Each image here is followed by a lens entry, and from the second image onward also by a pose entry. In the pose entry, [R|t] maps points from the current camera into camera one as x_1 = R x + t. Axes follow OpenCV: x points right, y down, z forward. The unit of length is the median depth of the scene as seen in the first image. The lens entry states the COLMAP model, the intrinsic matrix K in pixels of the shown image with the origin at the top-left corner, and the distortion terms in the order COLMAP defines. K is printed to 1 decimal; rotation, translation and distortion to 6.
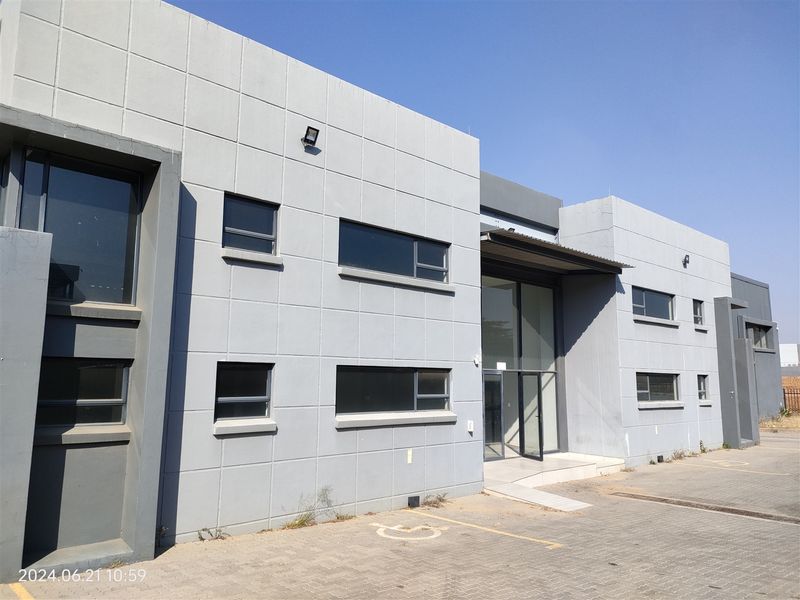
lens RADIAL K [[583.9, 0, 400.0], [0, 583.9, 300.0], [0, 0, 1]] dist [0.089644, -0.080921]
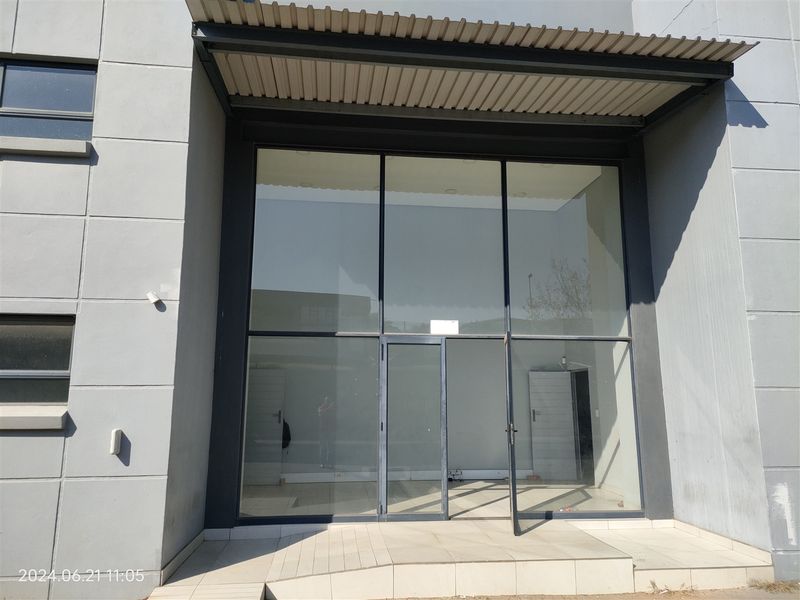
lens RADIAL K [[583.9, 0, 400.0], [0, 583.9, 300.0], [0, 0, 1]] dist [0.089644, -0.080921]
pose [[0.816048, -0.101660, -0.568974, 0.406115], [0.080462, 0.994806, -0.062343, 0.112630], [0.572356, 0.005094, 0.819989, 0.546769]]
